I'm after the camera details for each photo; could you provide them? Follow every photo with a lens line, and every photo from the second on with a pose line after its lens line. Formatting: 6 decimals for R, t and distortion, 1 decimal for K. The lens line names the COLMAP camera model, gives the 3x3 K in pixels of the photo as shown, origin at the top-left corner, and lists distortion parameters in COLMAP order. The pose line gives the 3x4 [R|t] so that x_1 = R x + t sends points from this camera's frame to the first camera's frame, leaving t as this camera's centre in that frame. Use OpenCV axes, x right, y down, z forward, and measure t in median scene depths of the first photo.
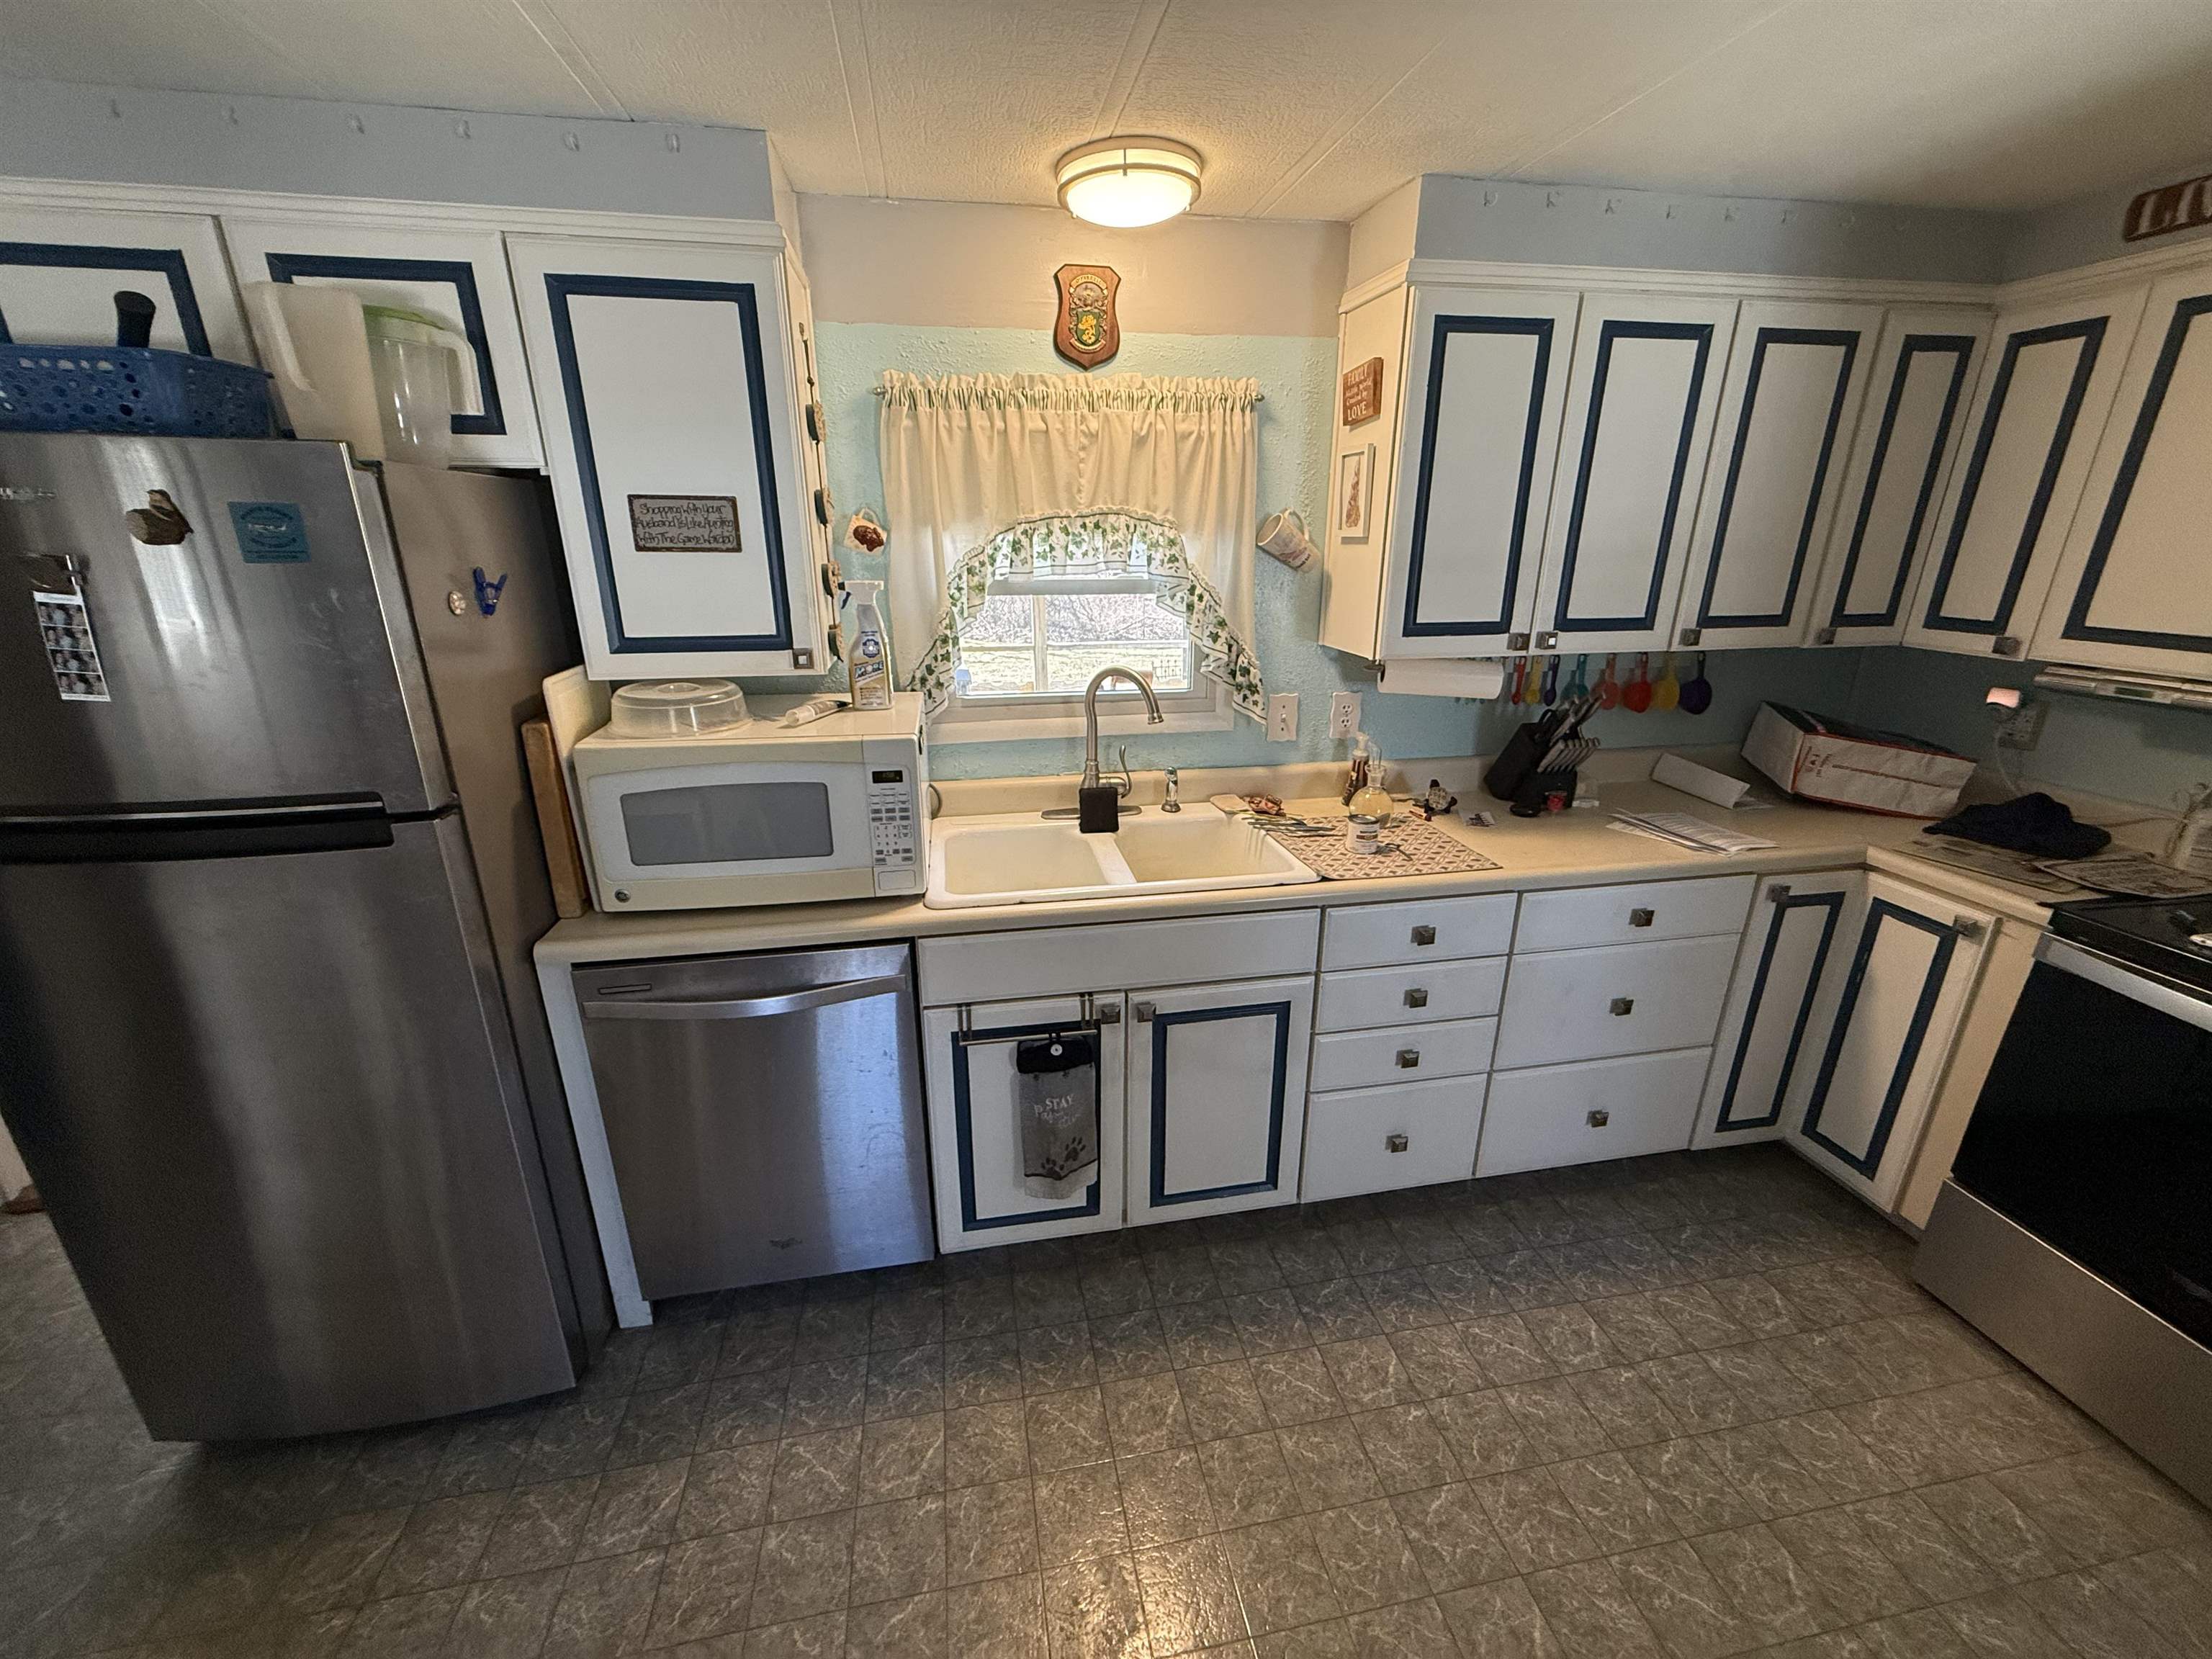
lens RADIAL K [[879.6, 0, 1100.4], [0, 879.6, 828.0], [0, 0, 1]] dist [0.000870, -0.000097]
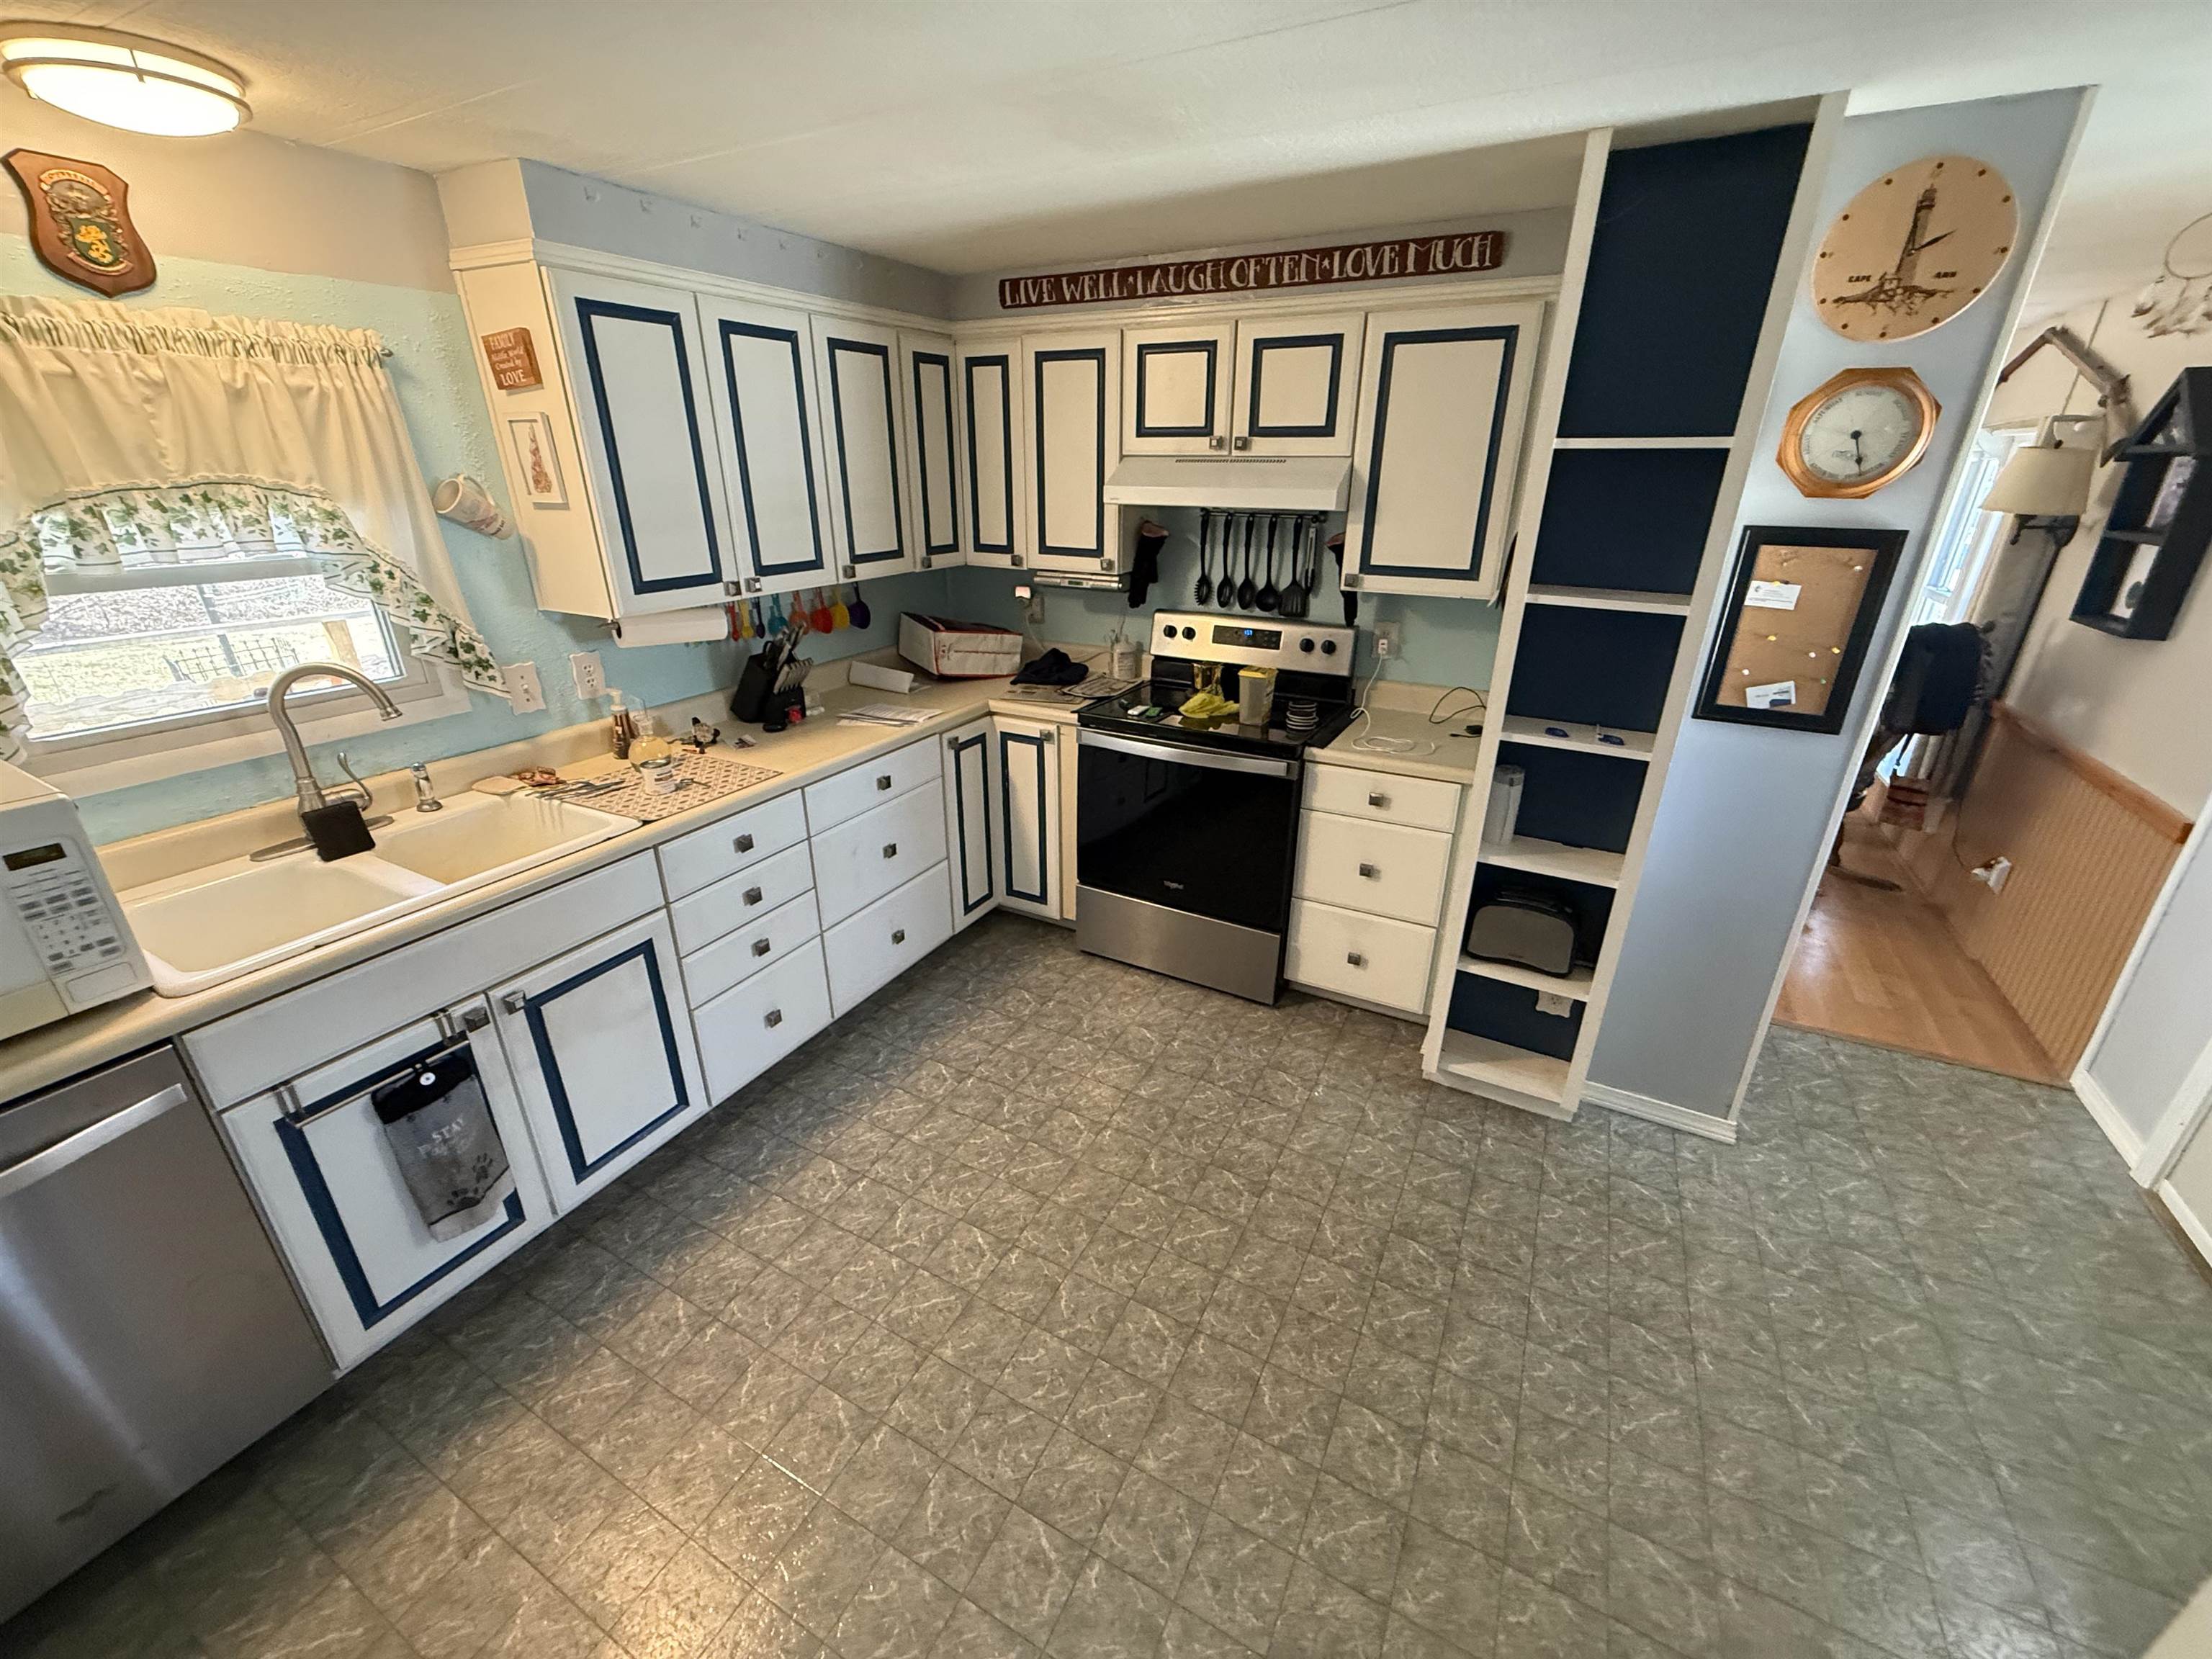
lens RADIAL K [[879.6, 0, 1105.5], [0, 879.6, 830.1], [0, 0, 1]] dist [0.000870, -0.000097]
pose [[0.620873, -0.299805, 0.724316, -0.176001], [0.245834, 0.951832, 0.183252, 0.006025], [-0.744367, 0.064285, 0.664669, -0.151774]]
